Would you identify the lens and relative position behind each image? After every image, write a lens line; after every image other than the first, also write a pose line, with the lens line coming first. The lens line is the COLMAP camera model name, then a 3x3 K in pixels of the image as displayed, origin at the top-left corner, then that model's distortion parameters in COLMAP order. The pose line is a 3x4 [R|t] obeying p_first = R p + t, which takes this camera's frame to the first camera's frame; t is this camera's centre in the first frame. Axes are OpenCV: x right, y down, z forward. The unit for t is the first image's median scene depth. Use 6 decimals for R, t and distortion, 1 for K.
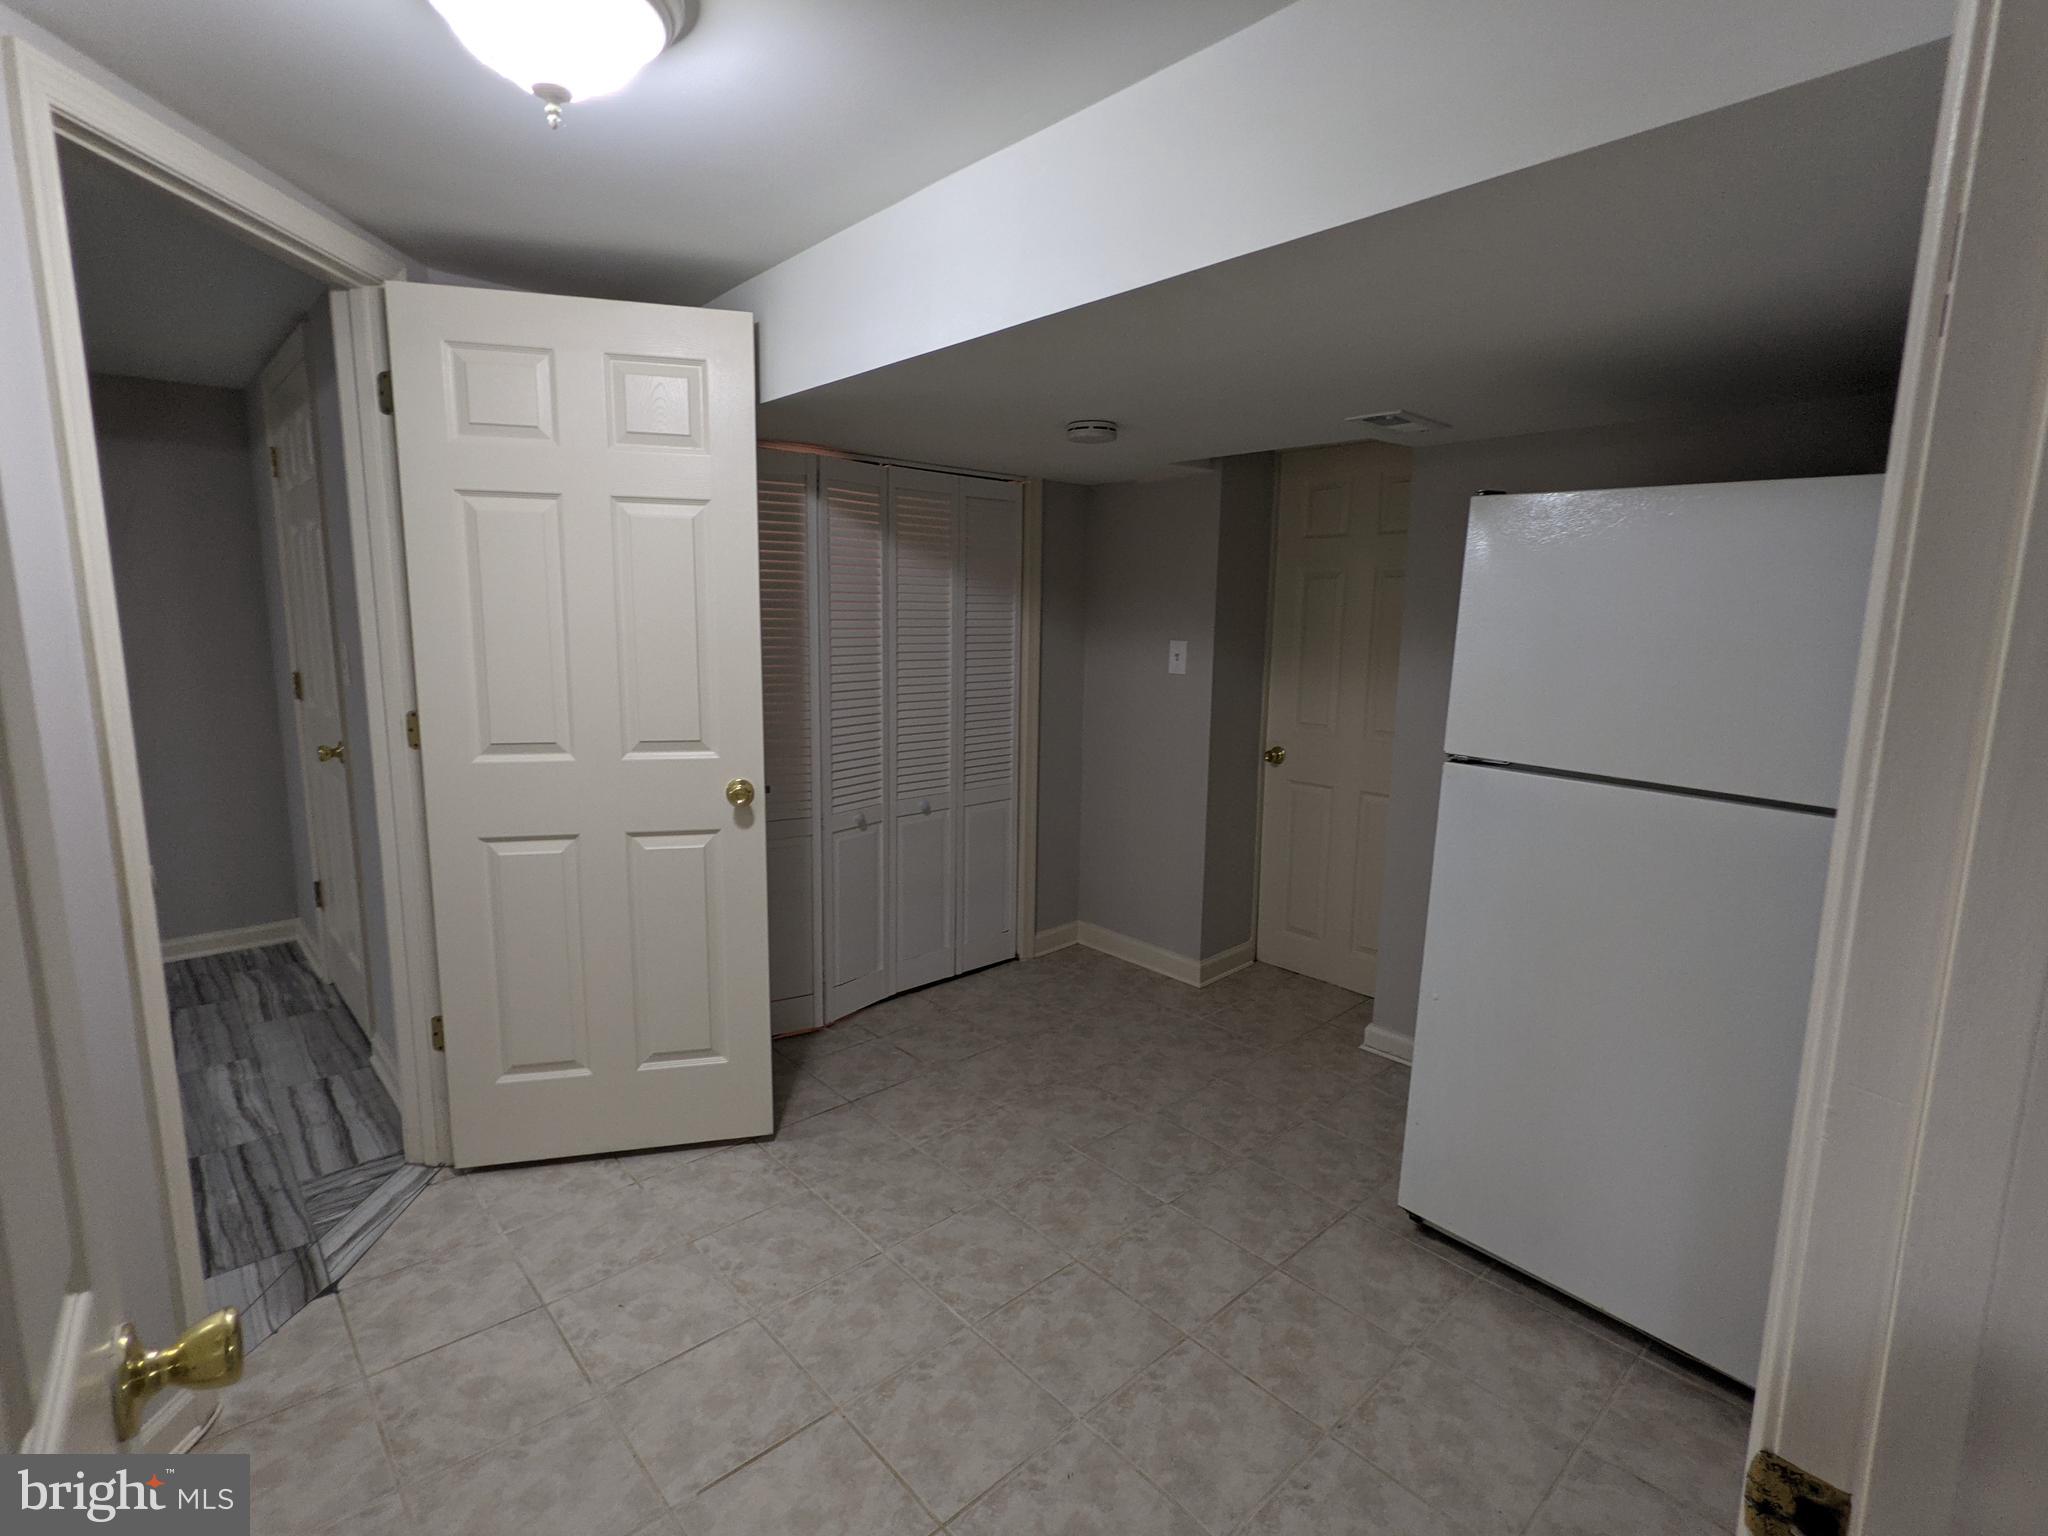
lens RADIAL K [[987.2, 0, 1028.3], [0, 987.2, 771.1], [0, 0, 1]] dist [-0.001862, 0.002038]
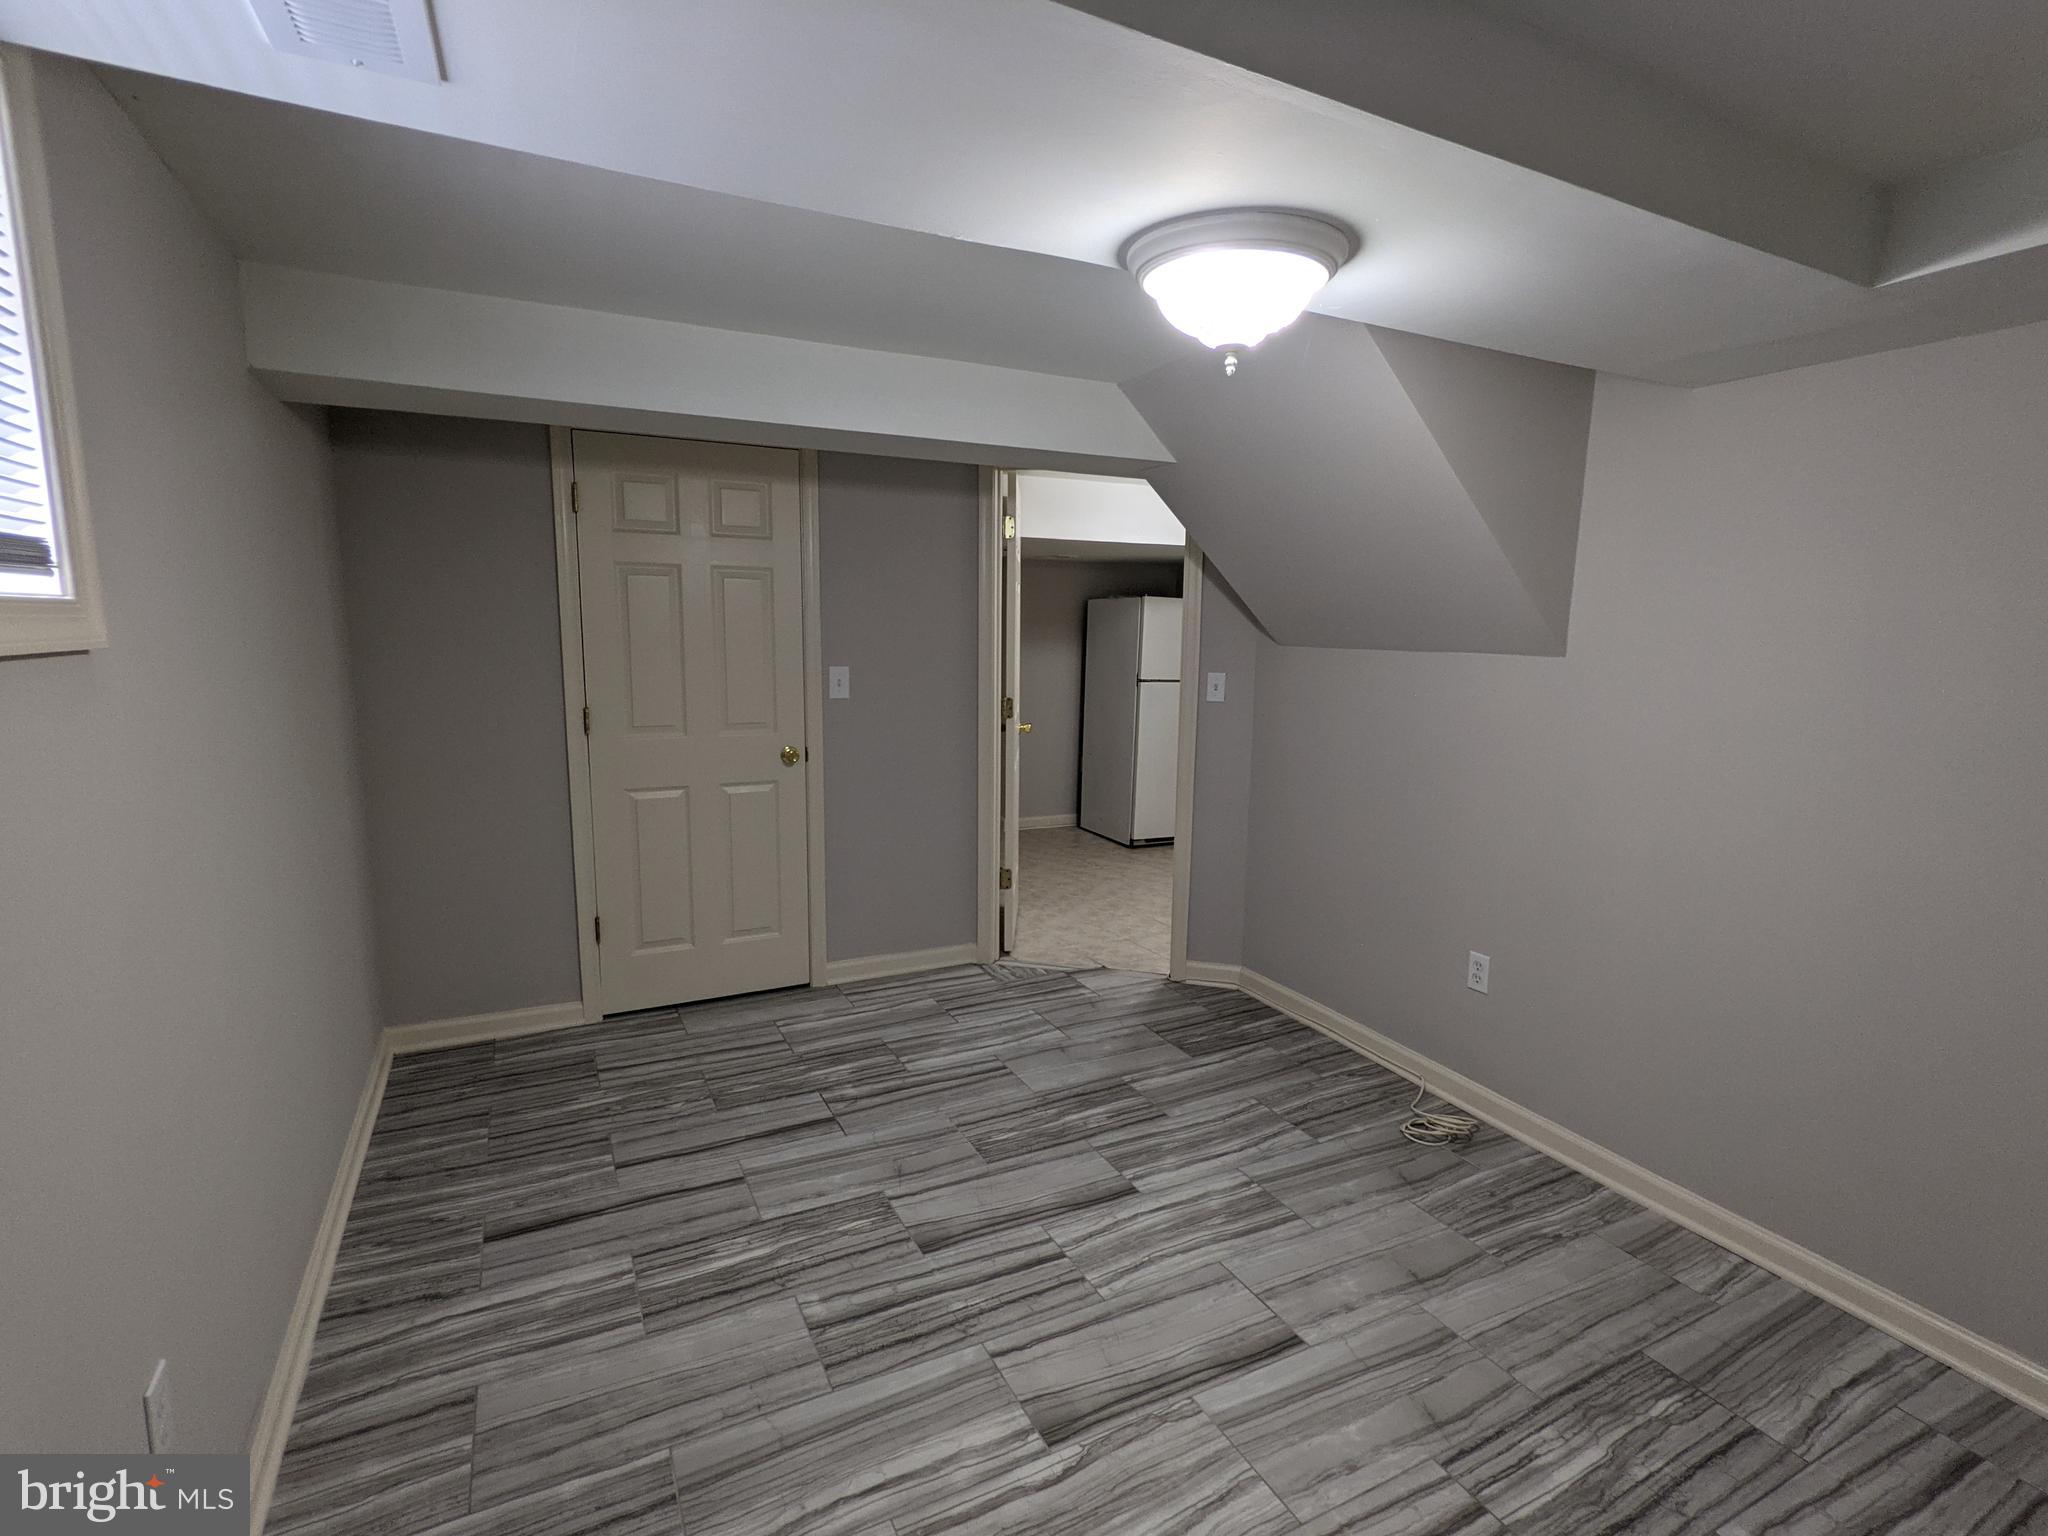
lens RADIAL K [[987.2, 0, 1032.1], [0, 987.2, 774.3], [0, 0, 1]] dist [-0.001862, 0.002038]
pose [[0.267270, -0.158619, 0.950477, -2.252619], [0.141359, 0.982142, 0.124154, -0.134874], [-0.953197, 0.101176, 0.284920, 0.418642]]
